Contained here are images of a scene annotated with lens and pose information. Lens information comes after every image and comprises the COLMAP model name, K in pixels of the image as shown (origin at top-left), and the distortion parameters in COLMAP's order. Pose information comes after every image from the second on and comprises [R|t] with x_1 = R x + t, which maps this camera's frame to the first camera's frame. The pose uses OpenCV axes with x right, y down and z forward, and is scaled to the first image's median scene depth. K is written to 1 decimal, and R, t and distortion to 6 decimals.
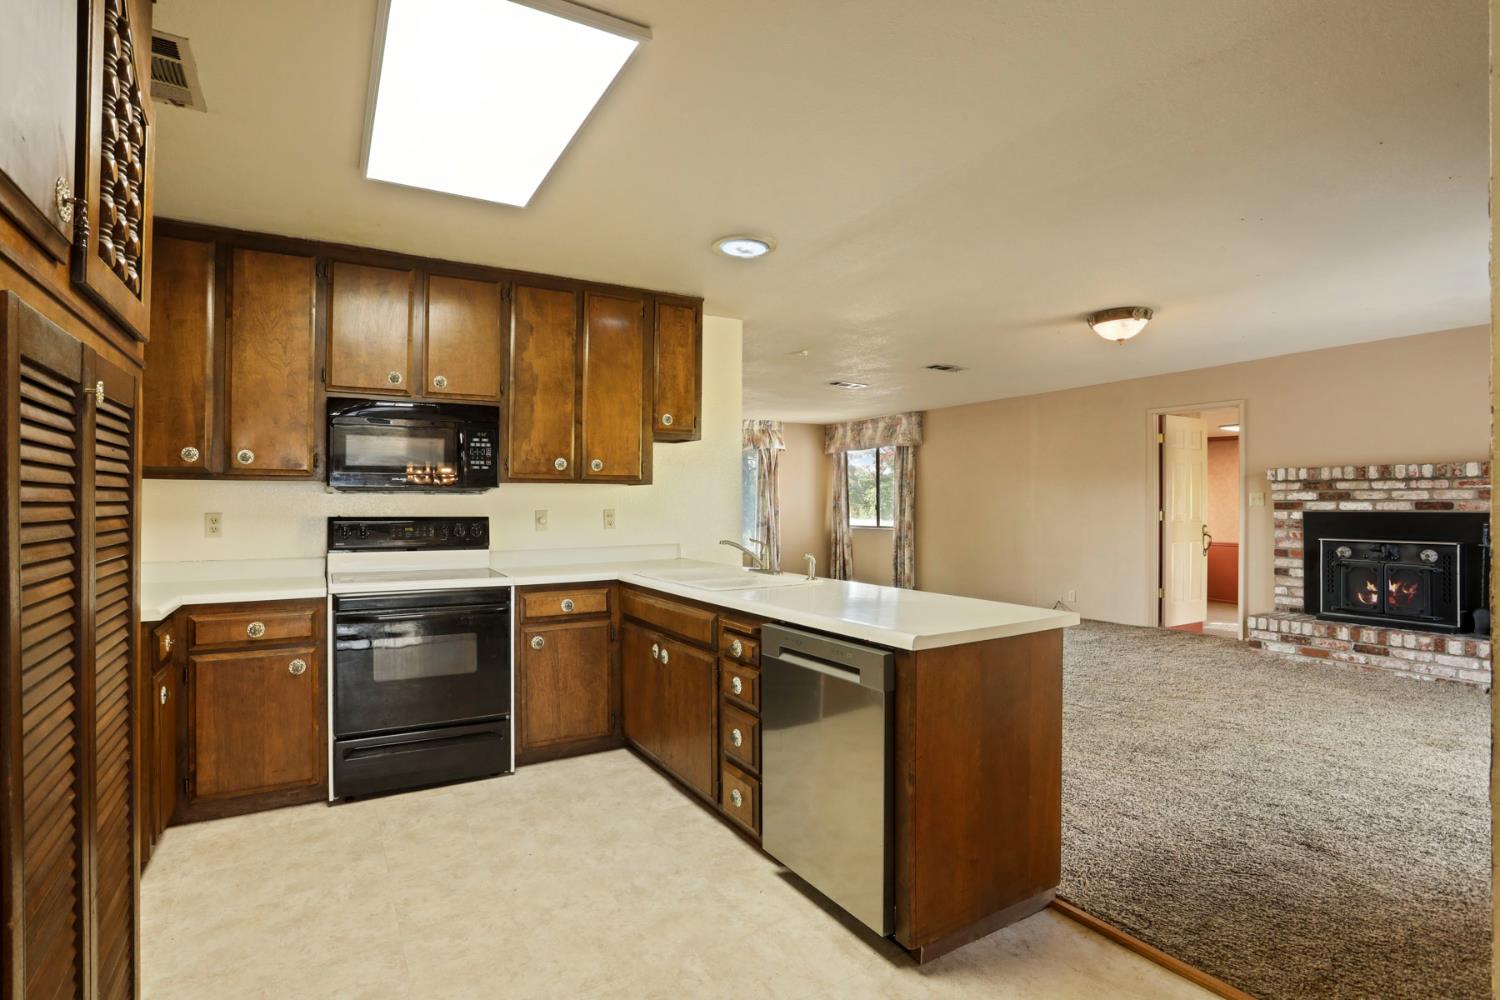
lens RADIAL K [[730.5, 0, 743.5], [0, 730.5, 496.6], [0, 0, 1]] dist [-0.081740, 0.039070]
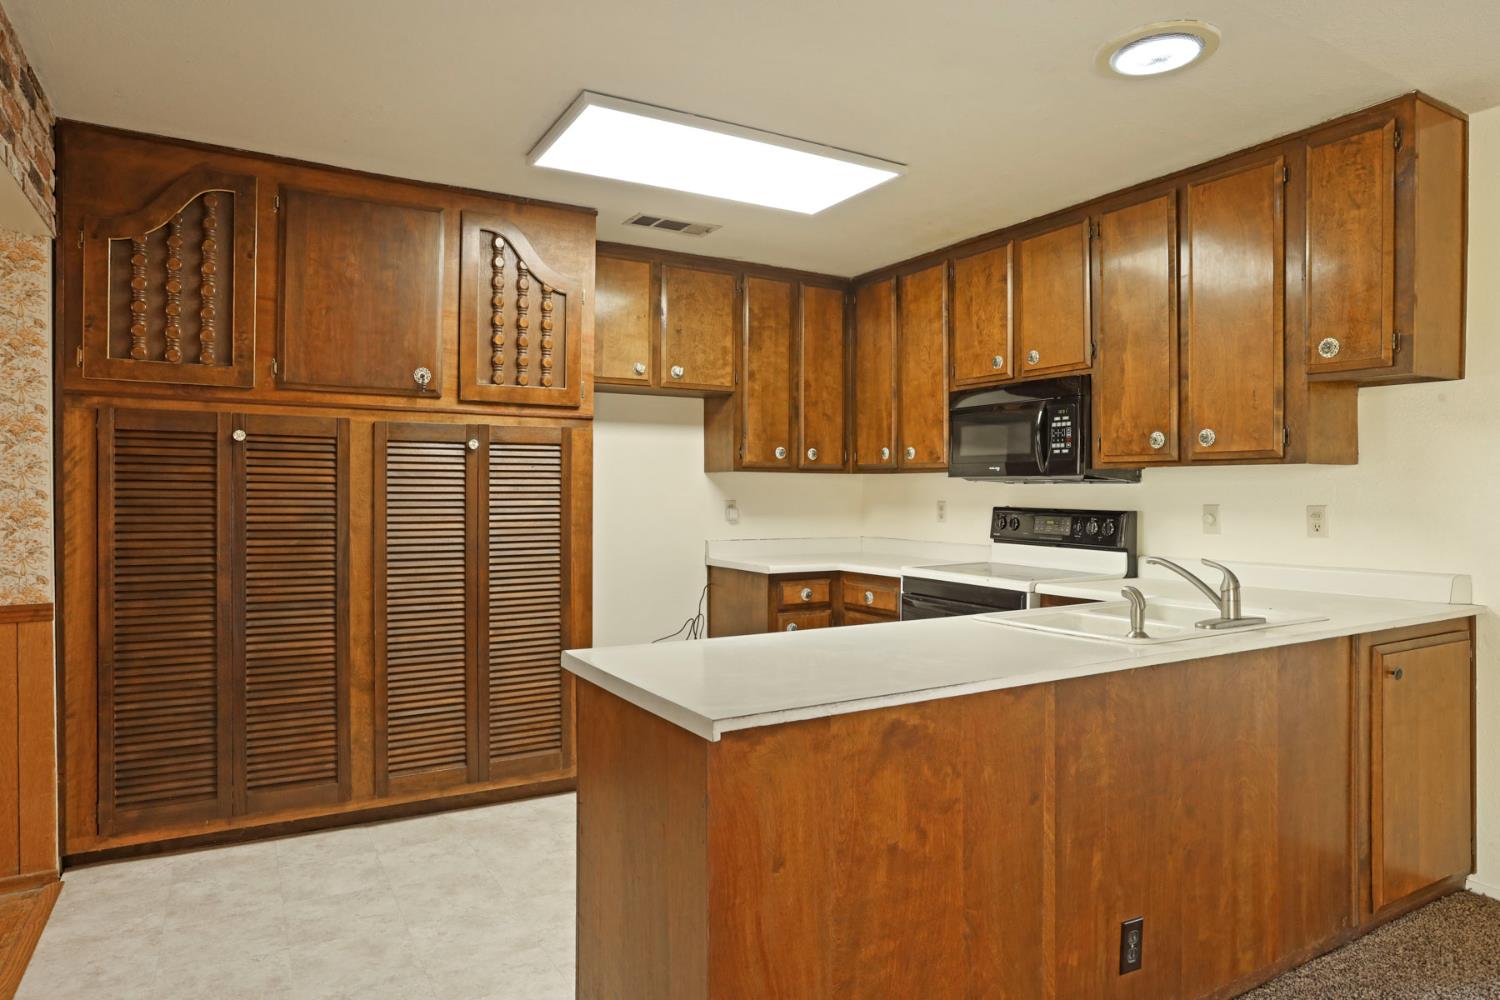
lens RADIAL K [[908.9, 0, 750.0], [0, 908.9, 500.0], [0, 0, 1]] dist [-0.059306, 0.032046]
pose [[-0.009861, 0.011102, -0.999890, 0.585535], [0.006234, 0.999920, 0.011041, 0.002108], [0.999932, -0.006125, -0.009929, 0.553713]]
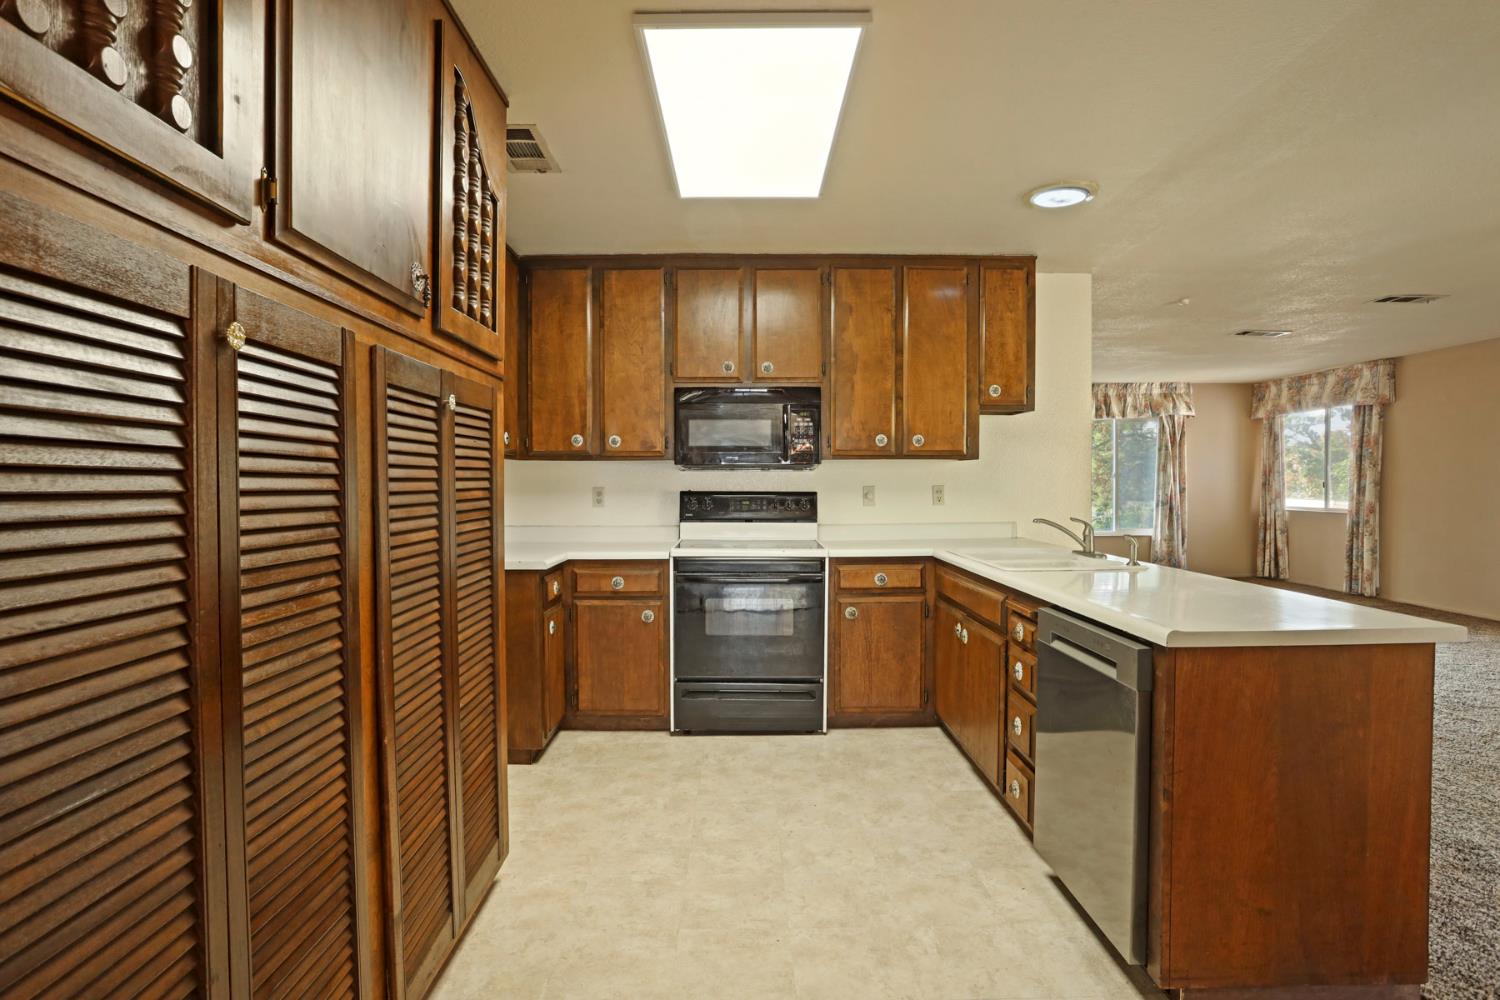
lens RADIAL K [[756.6, 0, 741.6], [0, 756.6, 496.6], [0, 0, 1]] dist [-0.083671, 0.043374]
pose [[0.863064, 0.010060, -0.504995, 0.103280], [0.006103, 0.999521, 0.030341, 0.000659], [0.505058, -0.029269, 0.862589, -0.008262]]
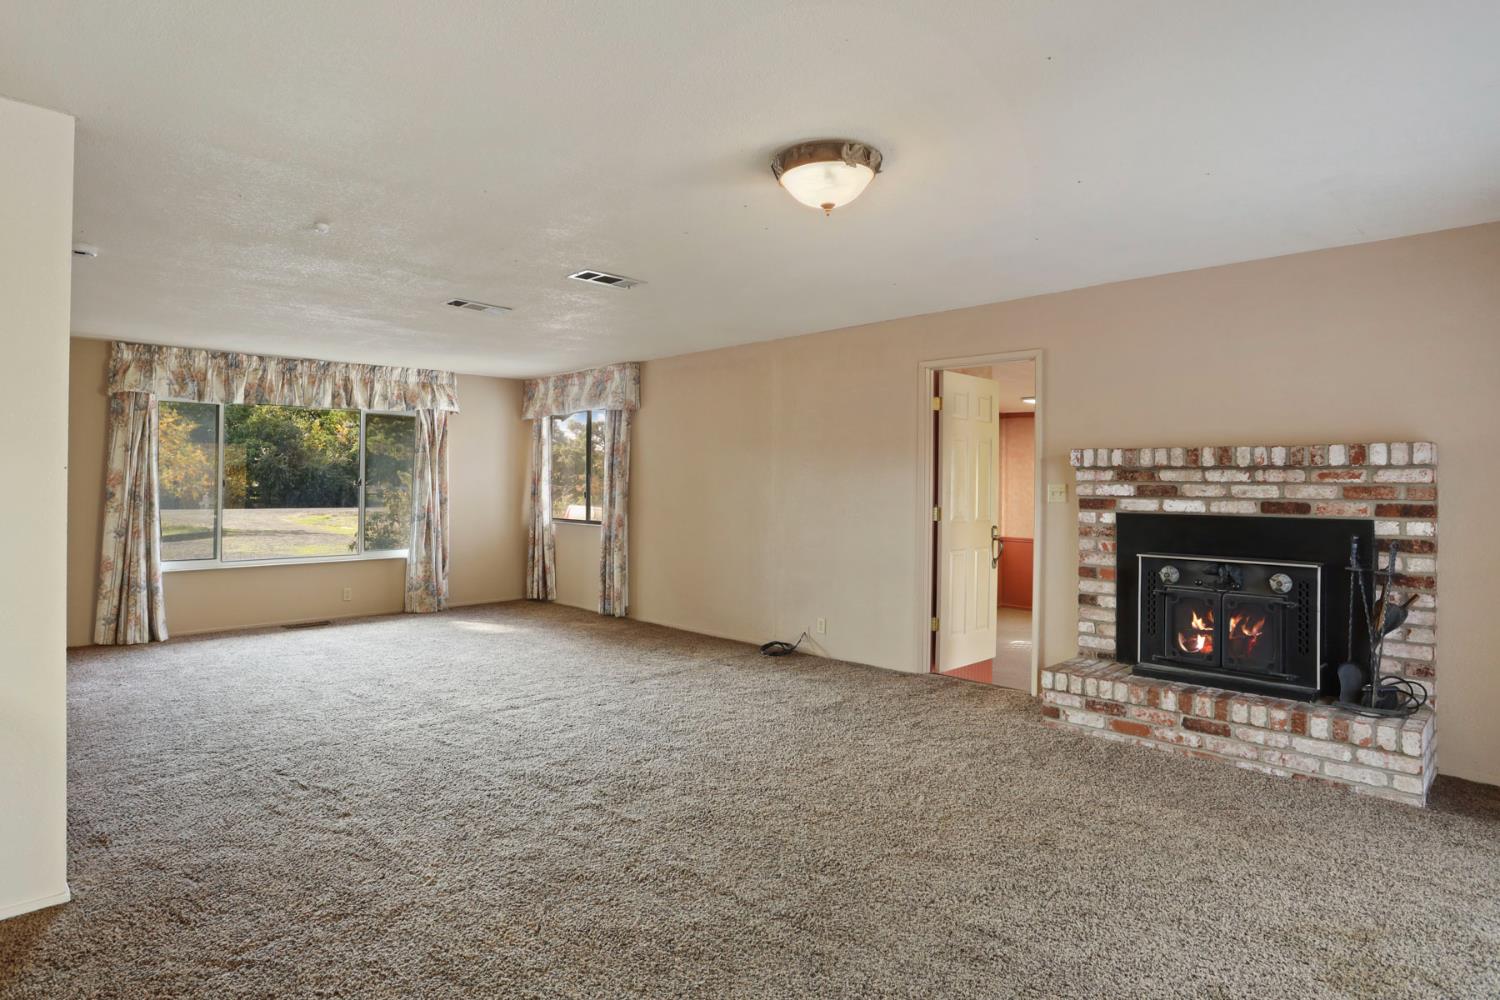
lens RADIAL K [[846.5, 0, 723.0], [0, 846.5, 477.6], [0, 0, 1]] dist [-0.077714, 0.067369]
pose [[0.971318, 0.009956, 0.237576, 0.324027], [-0.010741, 0.999940, 0.002009, -0.014761], [-0.237542, -0.004503, 0.971367, 0.426702]]
